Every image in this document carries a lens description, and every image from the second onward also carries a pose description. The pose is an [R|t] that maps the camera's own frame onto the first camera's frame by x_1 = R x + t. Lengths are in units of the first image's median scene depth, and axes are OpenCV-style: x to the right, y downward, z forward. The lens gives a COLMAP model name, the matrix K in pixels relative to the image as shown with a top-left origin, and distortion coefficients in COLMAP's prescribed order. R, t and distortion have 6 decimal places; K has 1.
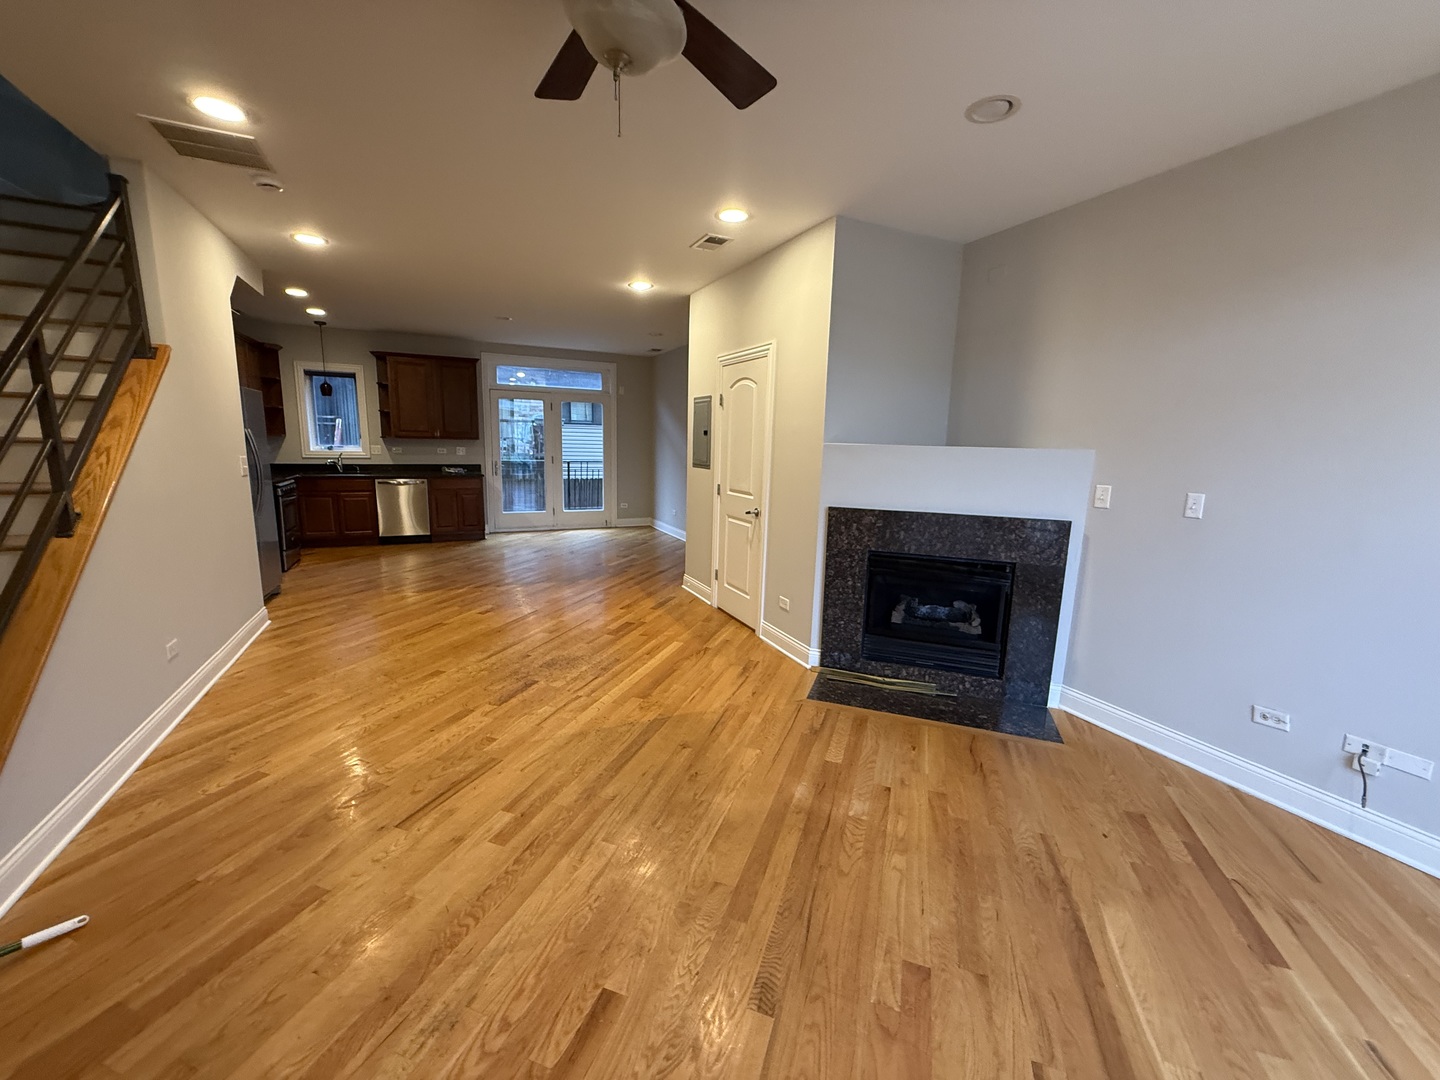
lens RADIAL K [[572.4, 0, 720.6], [0, 572.4, 540.3], [0, 0, 1]] dist [-0.000152, 0.000247]
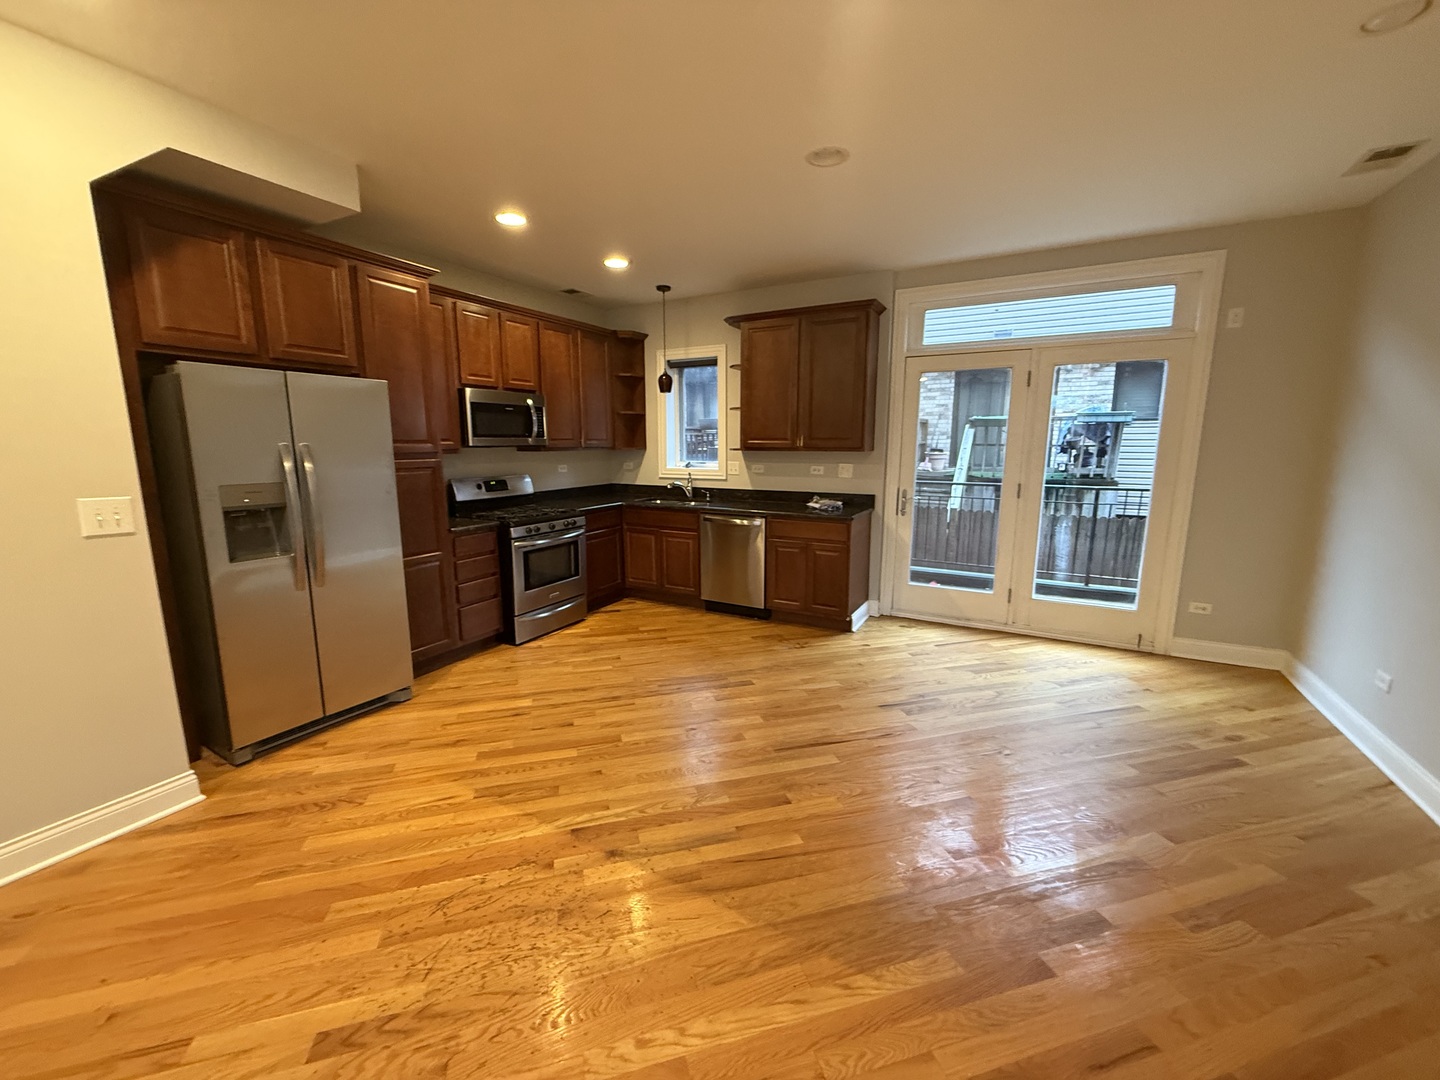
lens RADIAL K [[572.4, 0, 715.5], [0, 572.4, 539.3], [0, 0, 1]] dist [-0.000152, 0.000247]
pose [[0.576922, 0.113158, -0.808923, -0.057341], [-0.124465, 0.990971, 0.049856, -0.112381], [0.807260, 0.071919, 0.585797, 0.630503]]
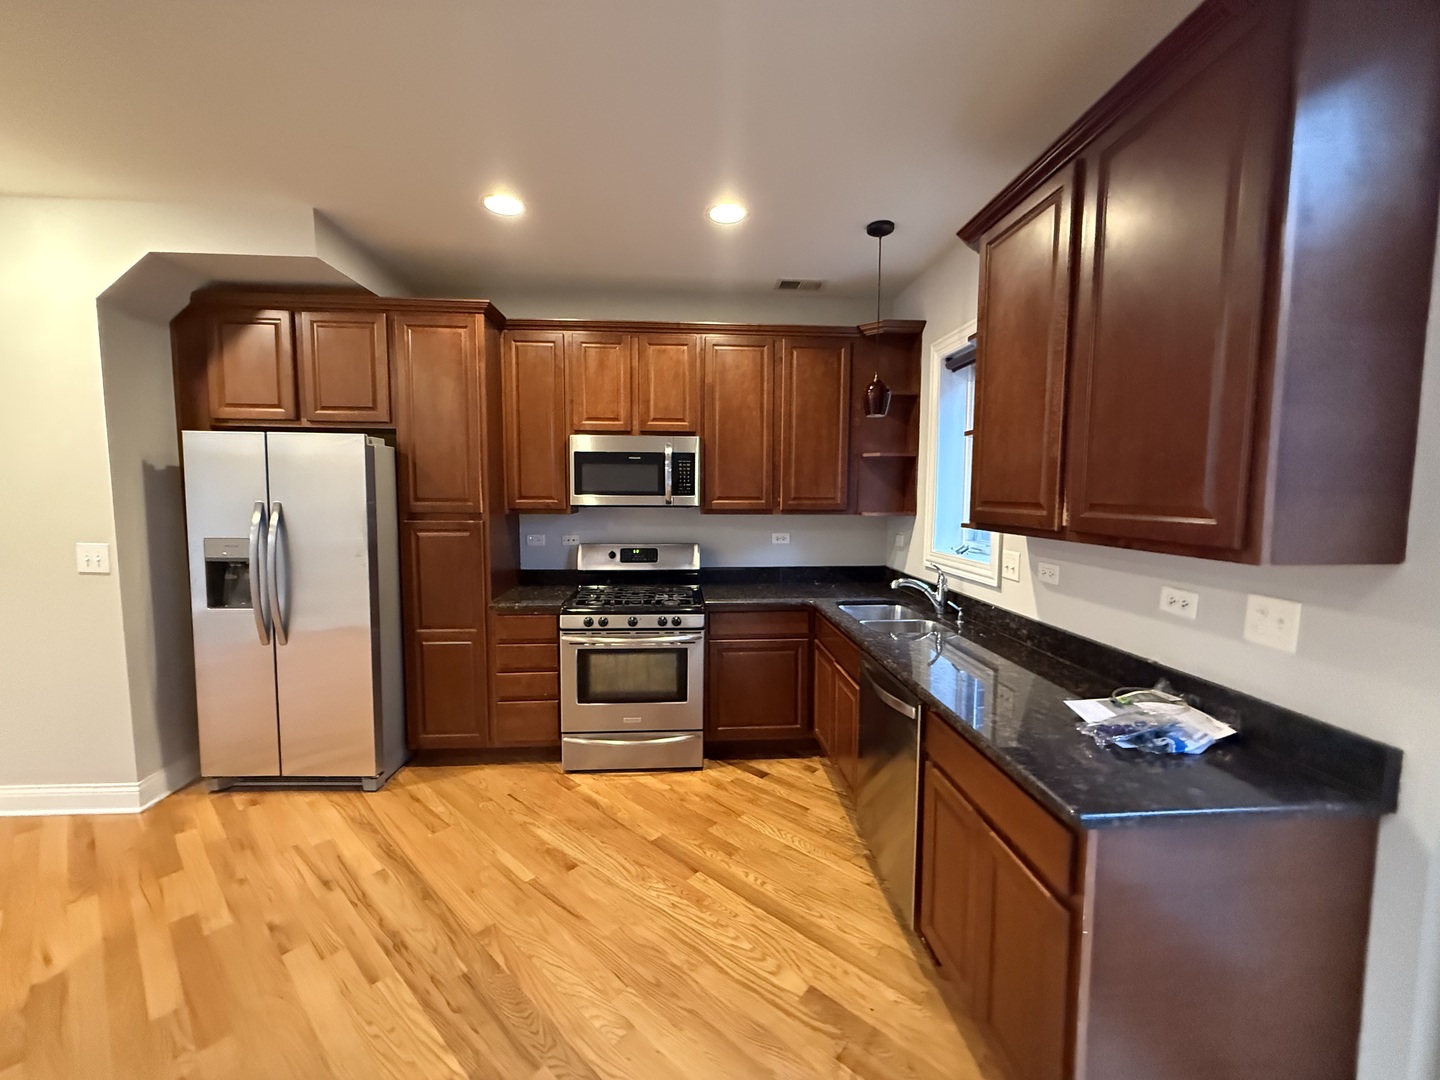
lens RADIAL K [[572.4, 0, 718.4], [0, 572.4, 539.0], [0, 0, 1]] dist [-0.000152, 0.000247]
pose [[-0.373005, 0.048389, -0.926567, -0.278087], [-0.173873, 0.977302, 0.121034, -0.193778], [0.911392, 0.206251, -0.356125, 1.029589]]
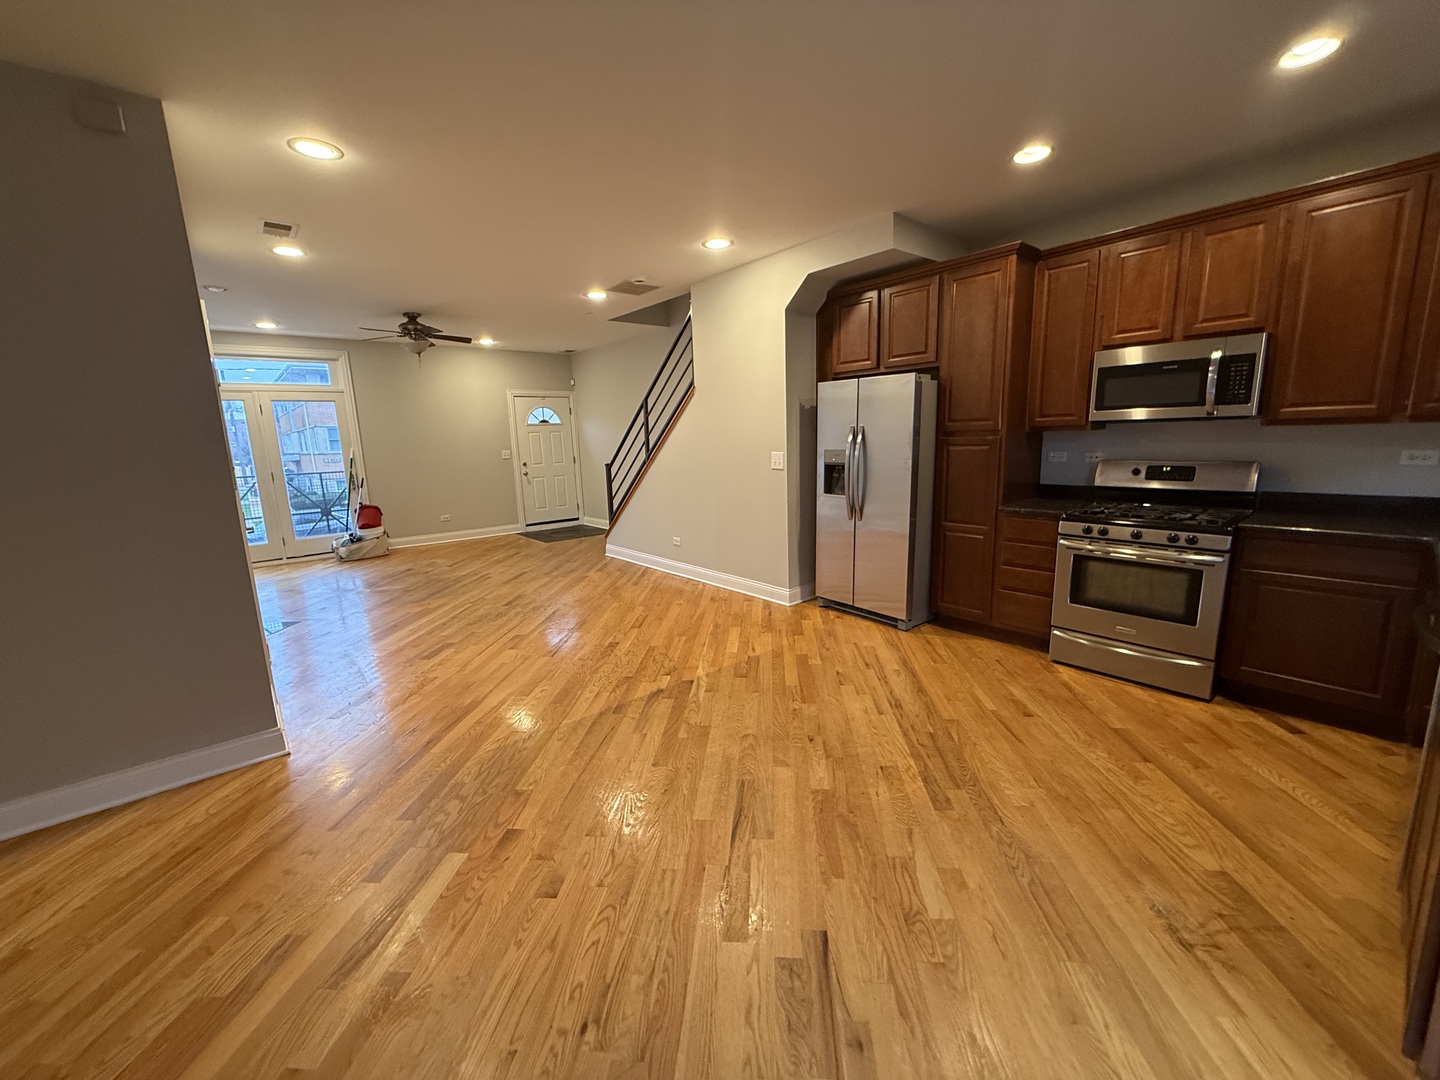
lens RADIAL K [[572.4, 0, 717.4], [0, 572.4, 541.1], [0, 0, 1]] dist [-0.000152, 0.000247]
pose [[-0.968129, 0.050973, -0.245211, -0.236898], [-0.036238, 0.940259, 0.338527, -0.200477], [0.247818, 0.336624, -0.908444, 1.142909]]
